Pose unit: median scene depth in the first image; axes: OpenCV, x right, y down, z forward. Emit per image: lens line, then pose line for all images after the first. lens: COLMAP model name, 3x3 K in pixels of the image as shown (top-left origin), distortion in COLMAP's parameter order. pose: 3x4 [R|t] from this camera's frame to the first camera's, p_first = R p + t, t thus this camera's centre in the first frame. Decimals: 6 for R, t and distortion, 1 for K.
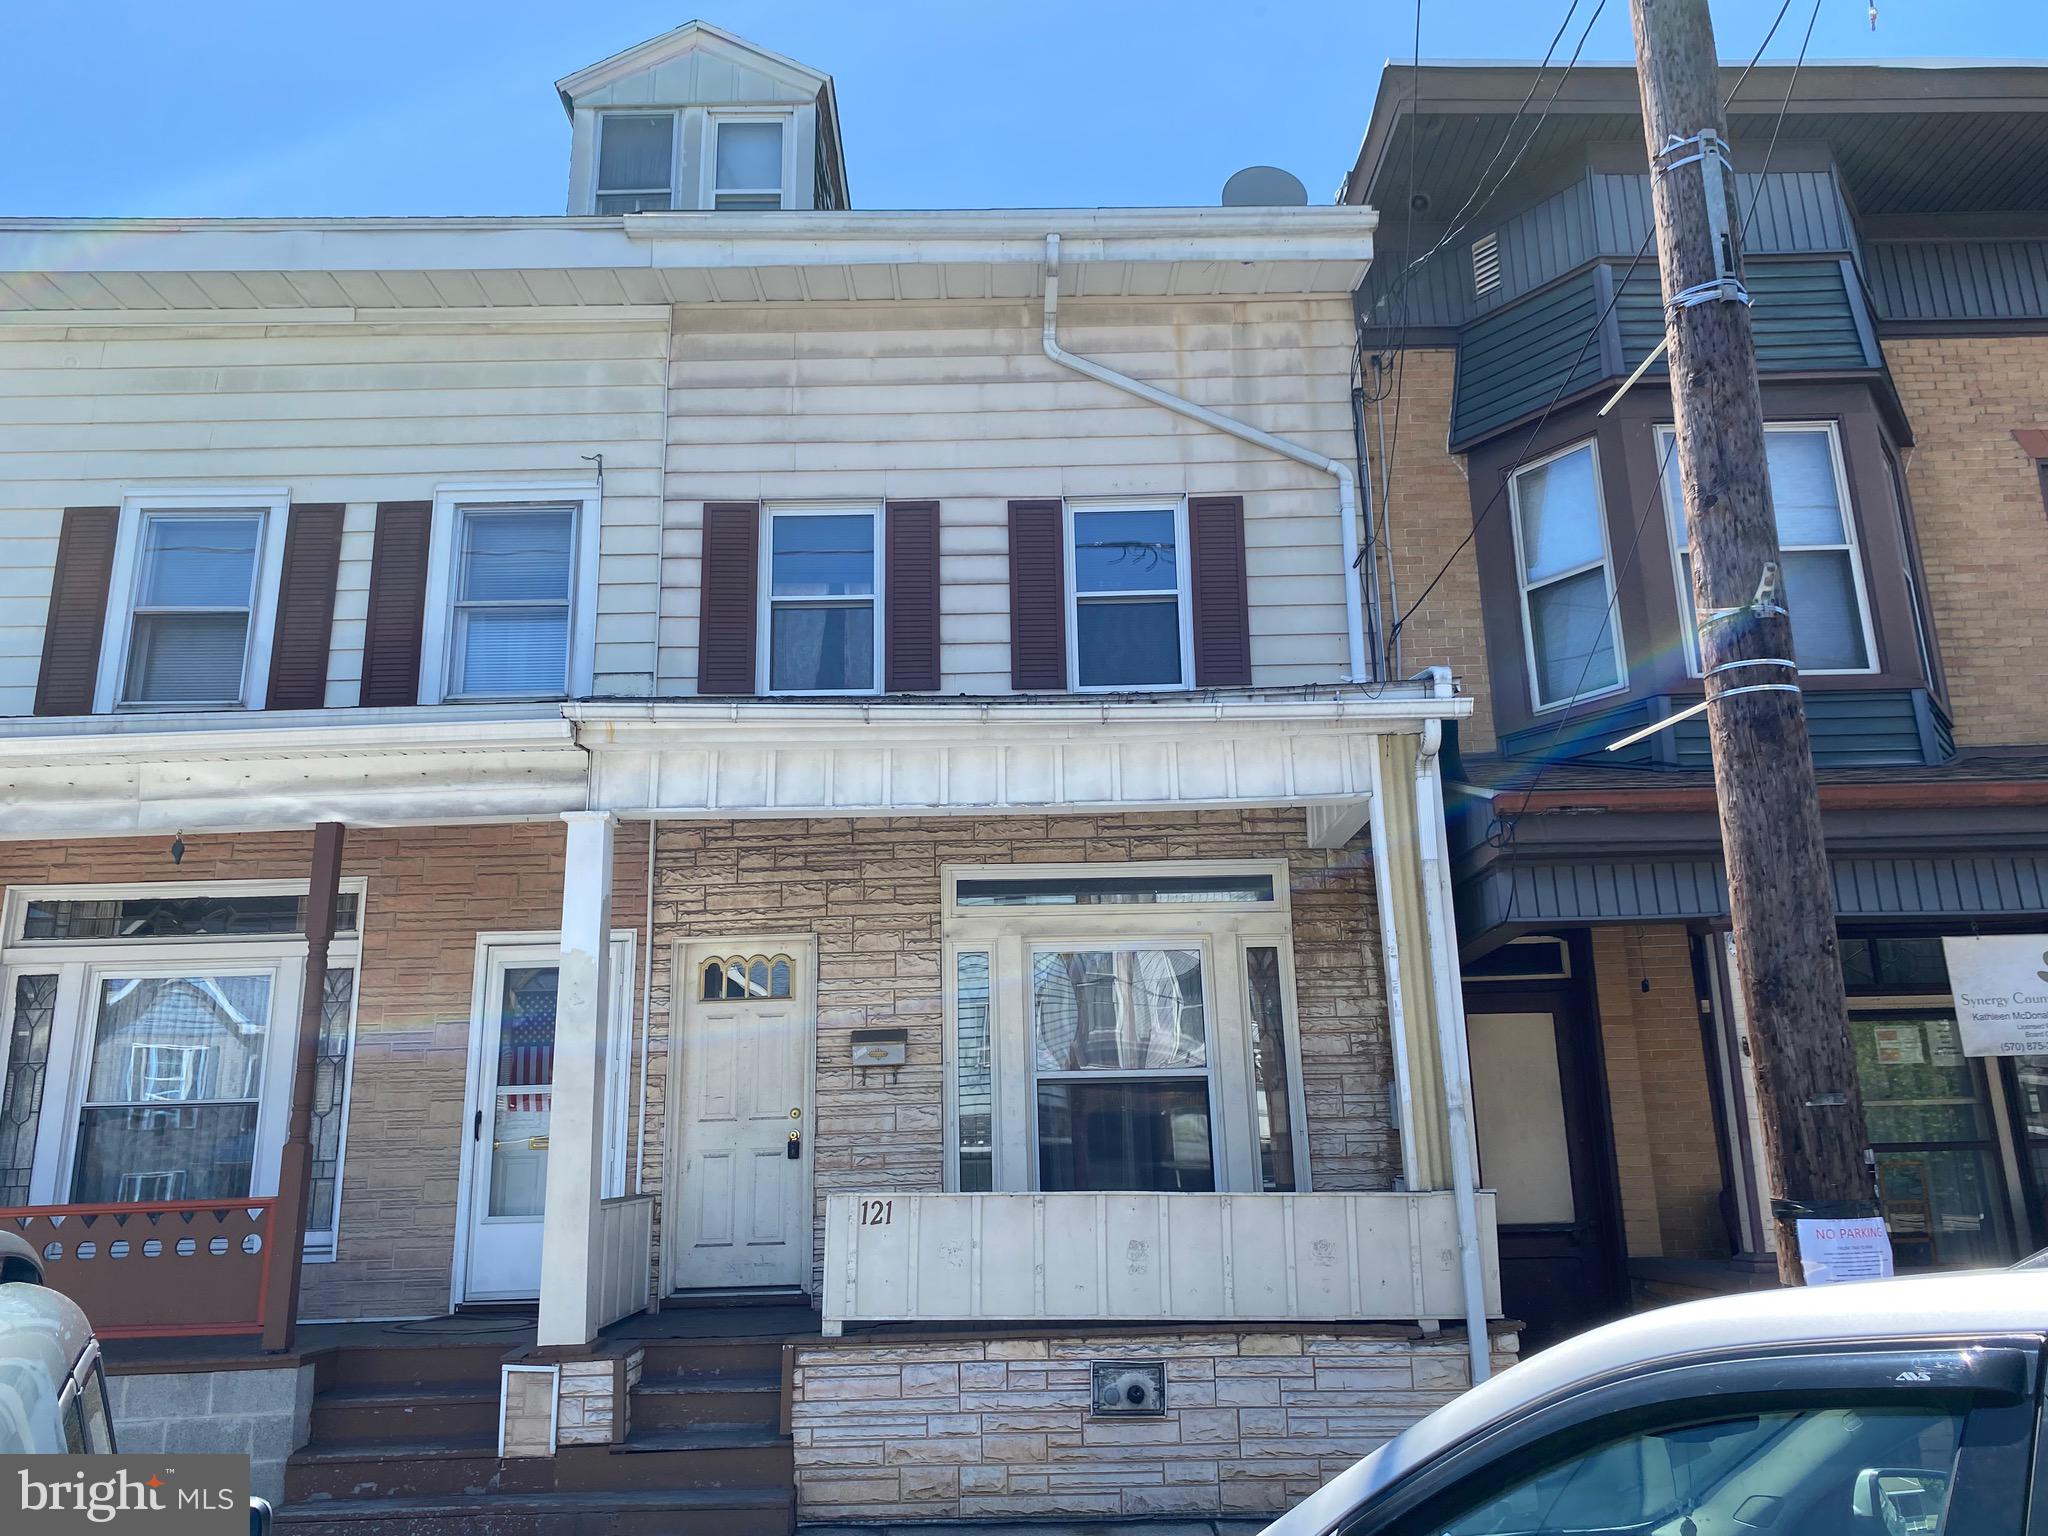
lens RADIAL K [[1555.8, 0, 1019.0], [0, 1555.8, 774.8], [0, 0, 1]] dist [0.027257, -0.034692]
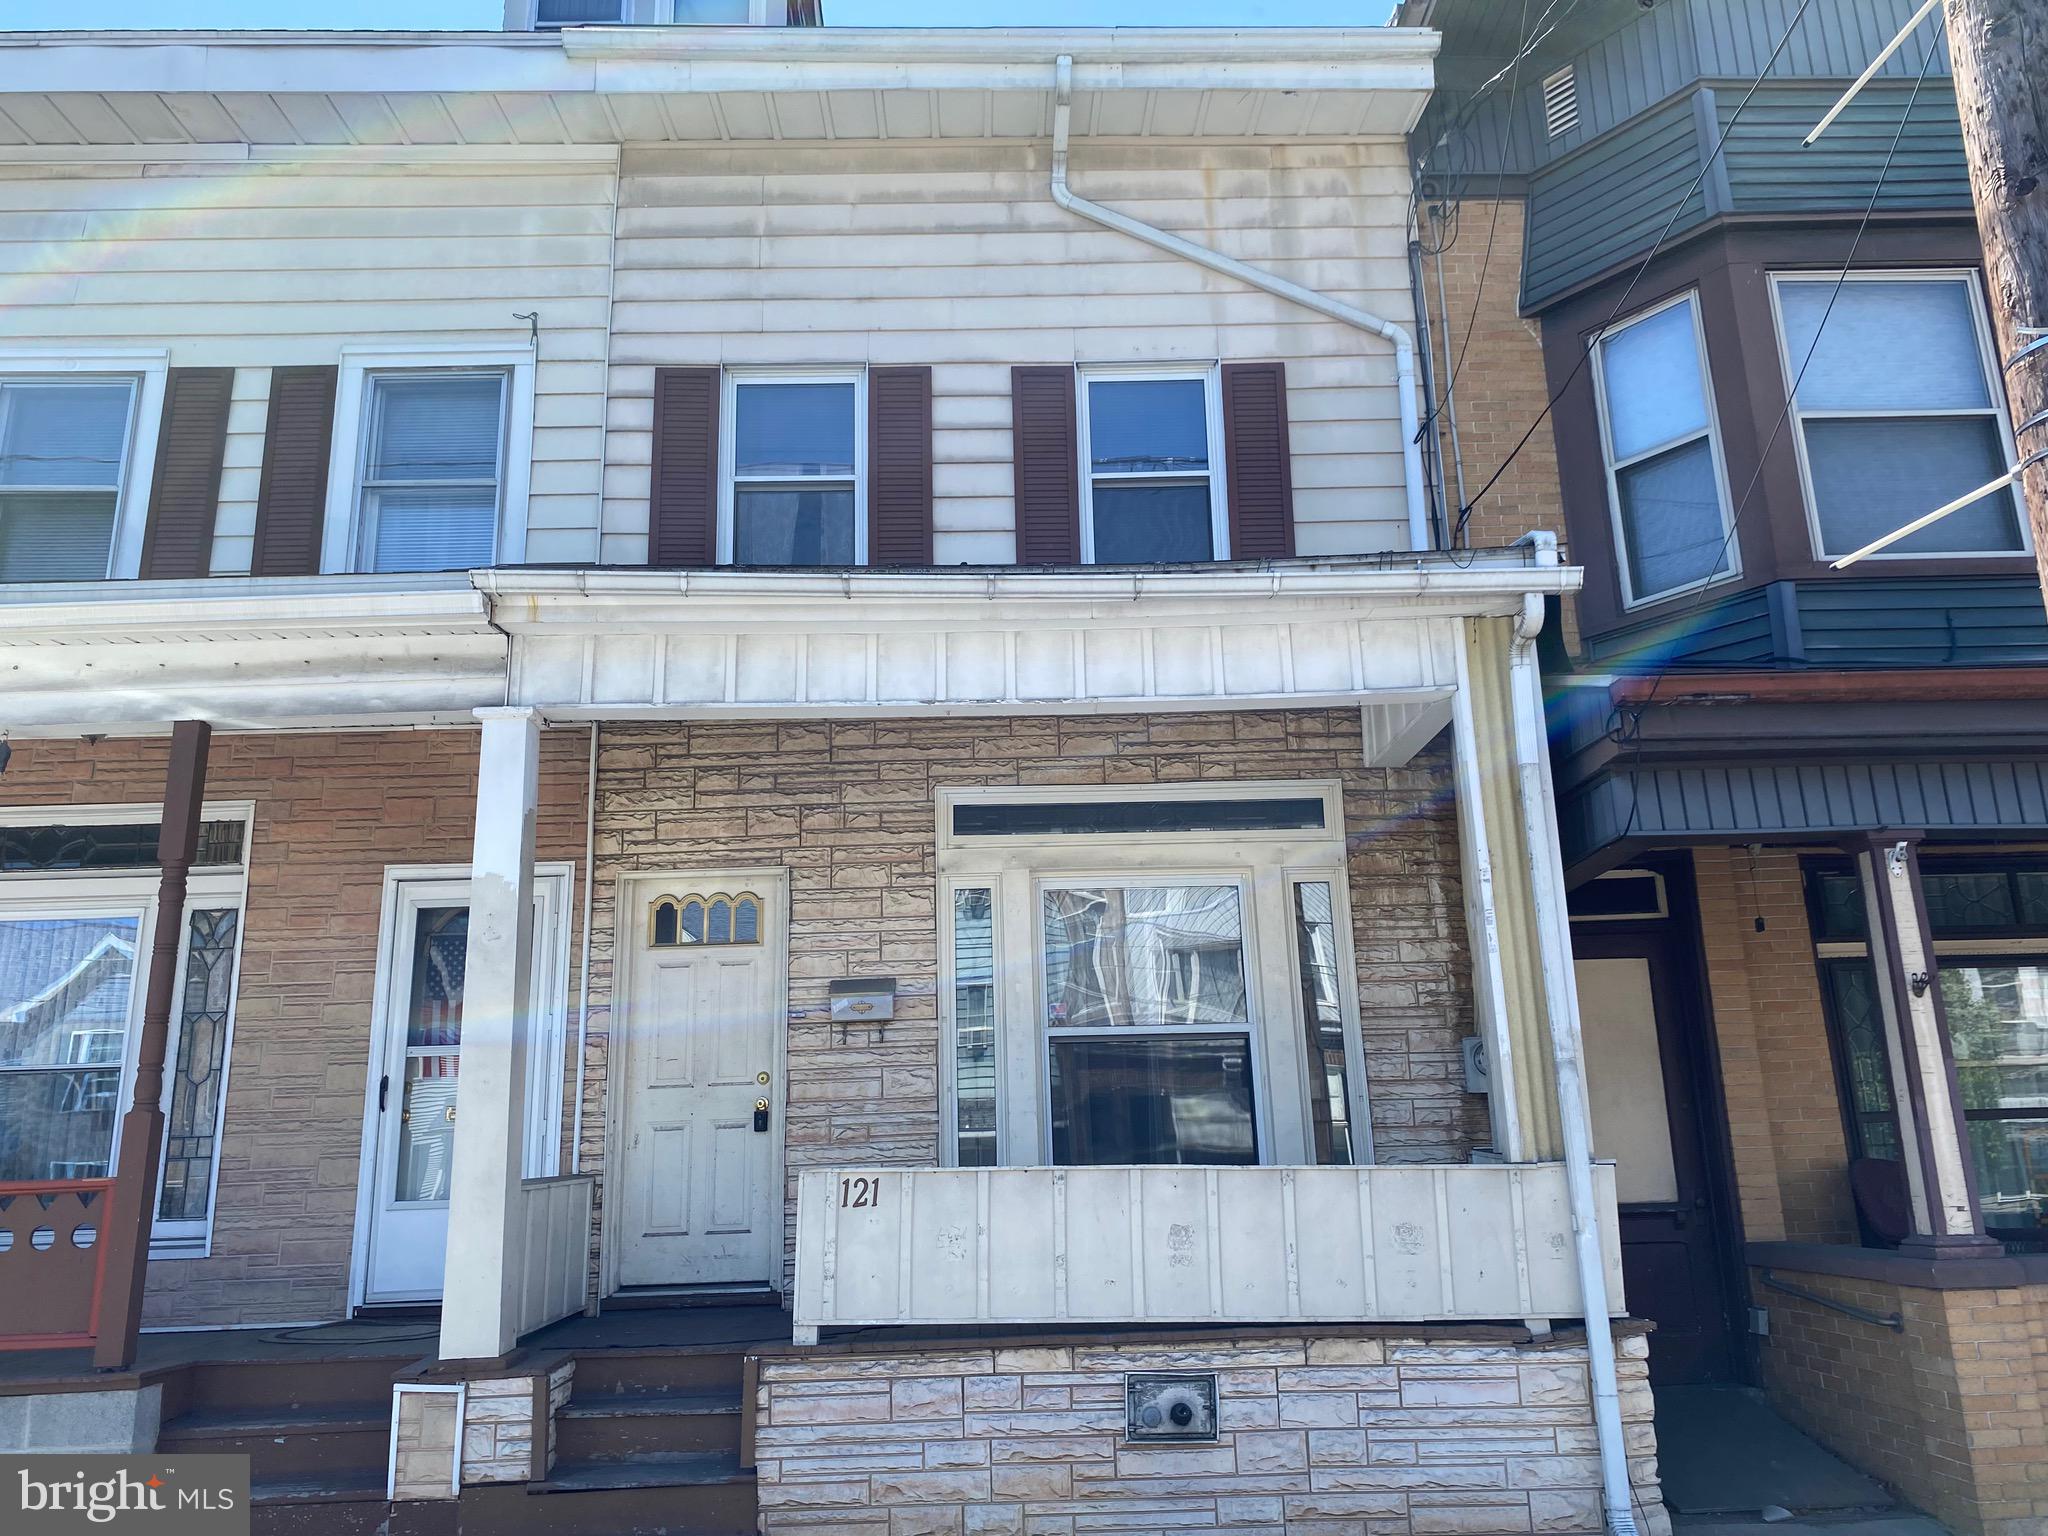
lens RADIAL K [[1555.8, 0, 1027.8], [0, 1555.8, 768.1], [0, 0, 1]] dist [0.027257, -0.034692]
pose [[0.999828, -0.000571, 0.018551, -0.015755], [0.000534, 0.999998, 0.002031, 0.047897], [-0.018552, -0.002020, 0.999826, 0.153687]]
